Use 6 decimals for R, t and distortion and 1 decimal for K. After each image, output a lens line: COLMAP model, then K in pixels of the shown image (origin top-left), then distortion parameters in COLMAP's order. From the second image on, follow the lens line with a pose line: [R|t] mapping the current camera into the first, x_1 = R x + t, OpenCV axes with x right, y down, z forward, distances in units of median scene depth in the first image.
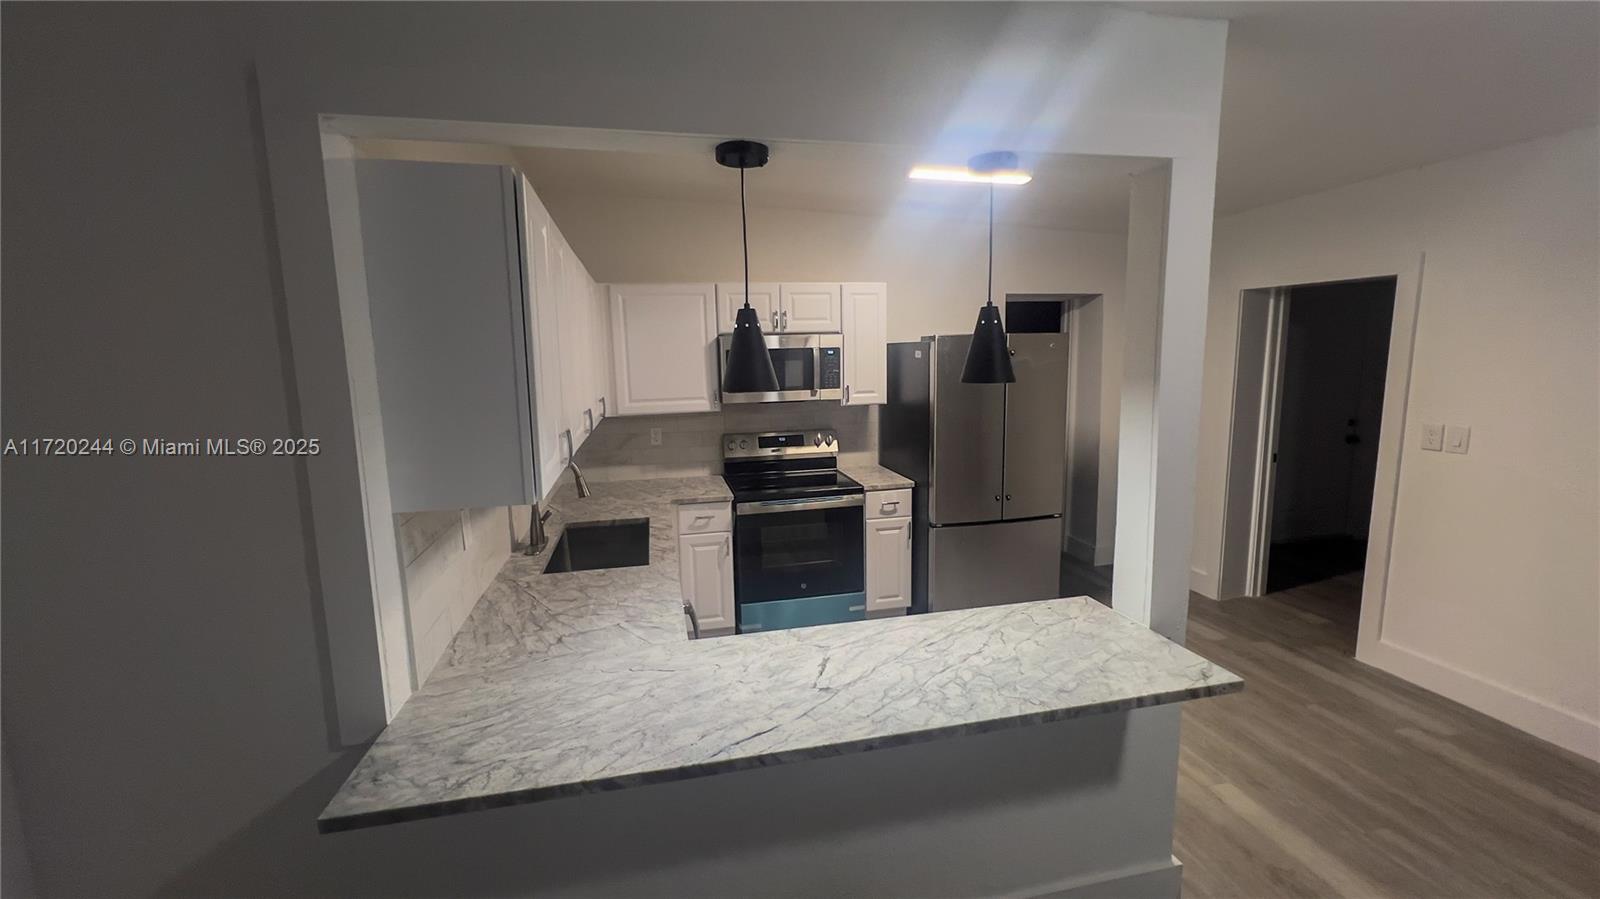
lens RADIAL K [[638.5, 0, 794.4], [0, 638.5, 447.7], [0, 0, 1]] dist [-0.000882, -0.000289]
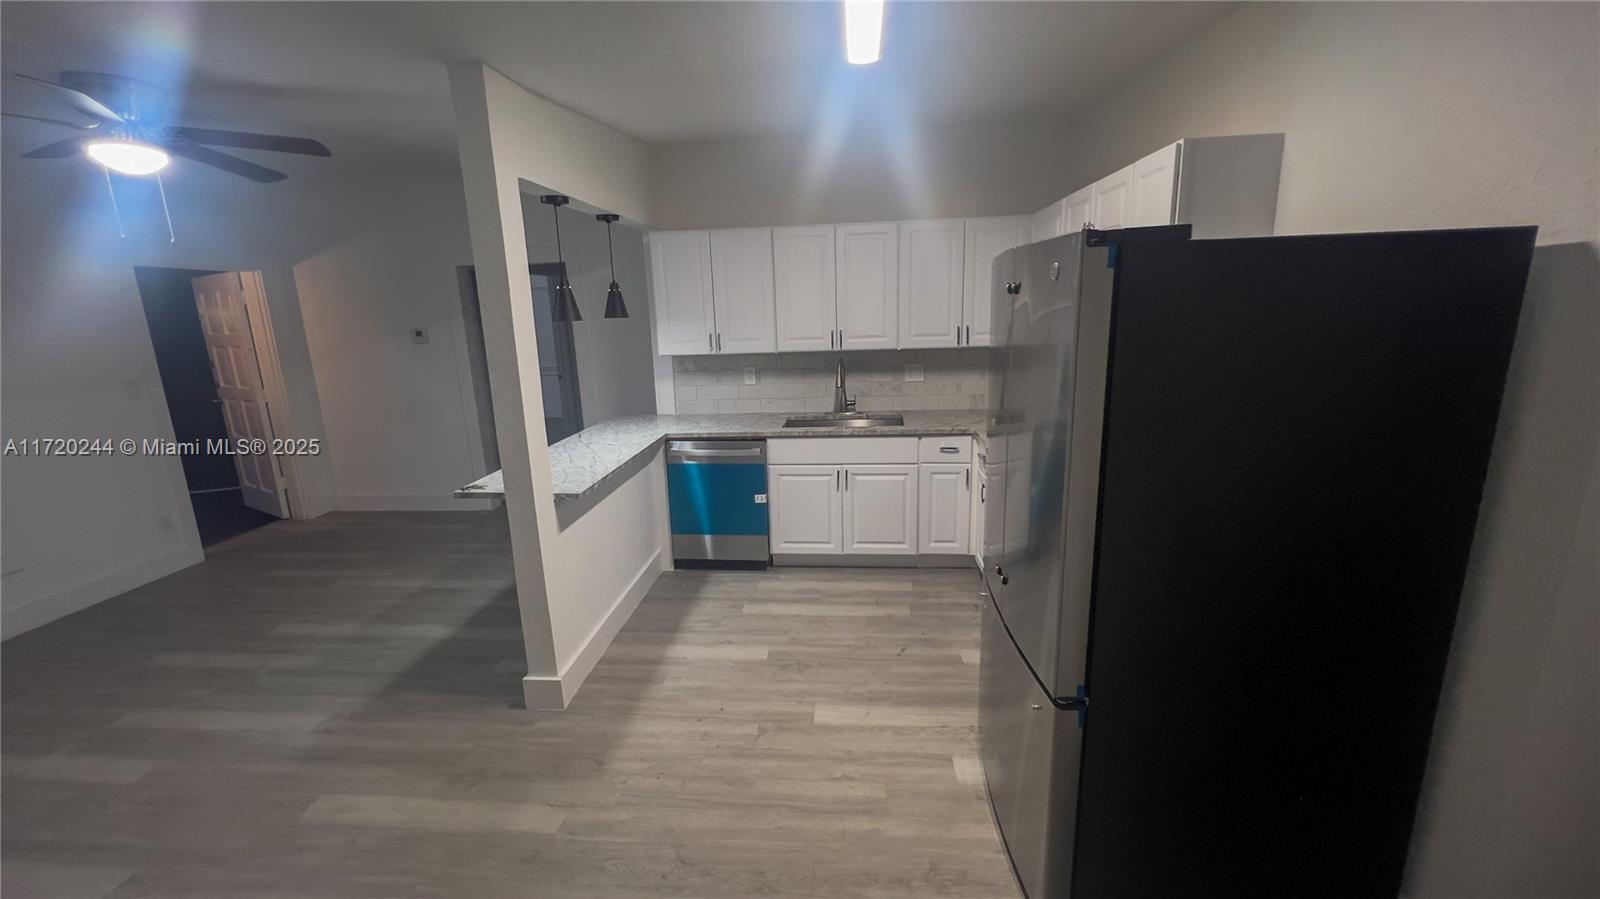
lens RADIAL K [[638.5, 0, 794.4], [0, 638.5, 447.7], [0, 0, 1]] dist [-0.000882, -0.000289]
pose [[-0.303501, 0.240587, -0.921957, 1.645233], [-0.099669, 0.954274, 0.281830, -0.295319], [0.947604, 0.177426, -0.265644, 1.902971]]
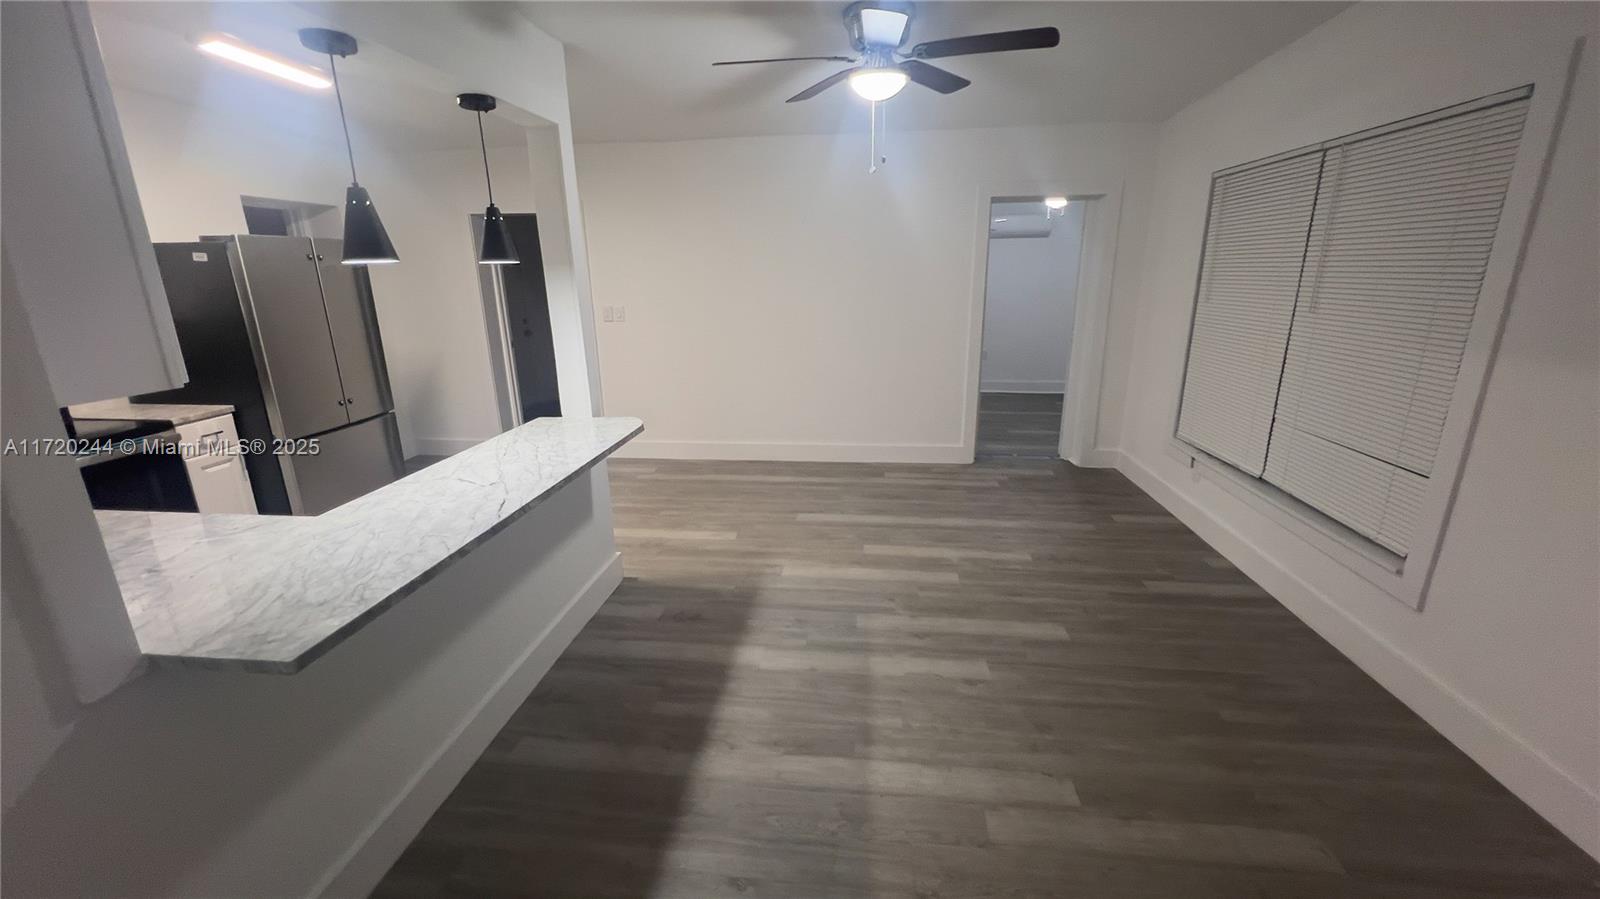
lens RADIAL K [[638.5, 0, 794.4], [0, 638.5, 447.7], [0, 0, 1]] dist [-0.000882, -0.000289]
pose [[0.332341, -0.241714, 0.911660, -0.779763], [0.147420, 0.968035, 0.202920, 0.094140], [-0.931567, 0.066958, 0.357351, -0.087903]]
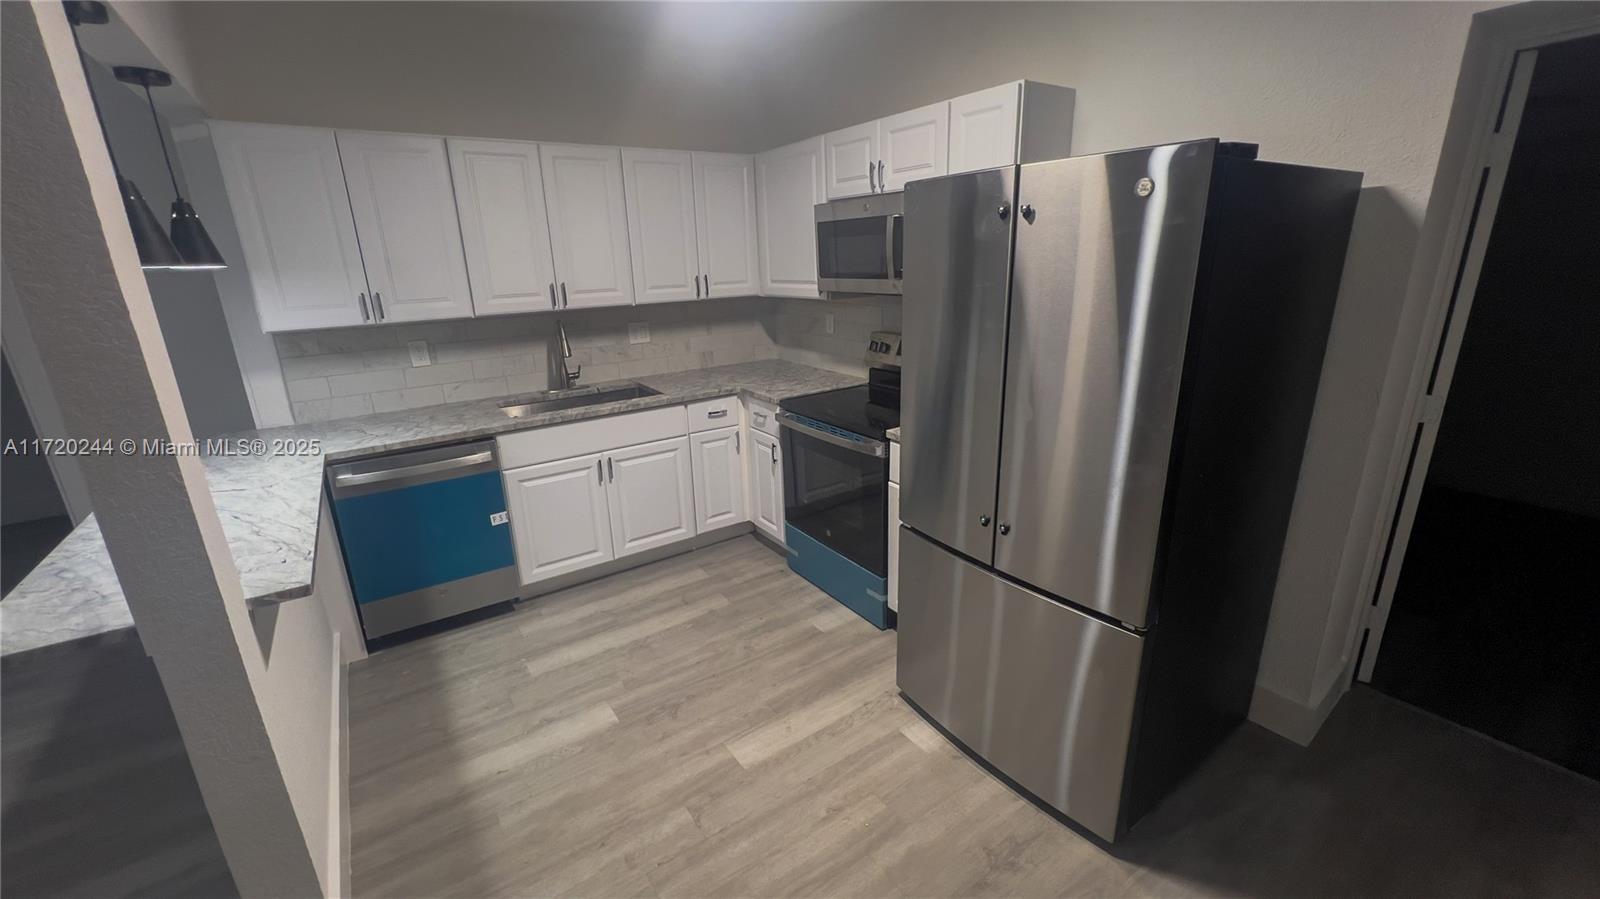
lens RADIAL K [[638.5, 0, 794.4], [0, 638.5, 447.7], [0, 0, 1]] dist [-0.000882, -0.000289]
pose [[0.371334, 0.283349, -0.884208, 1.356924], [-0.112922, 0.959011, 0.259896, -0.174790], [0.921607, 0.003338, 0.388110, 1.327996]]
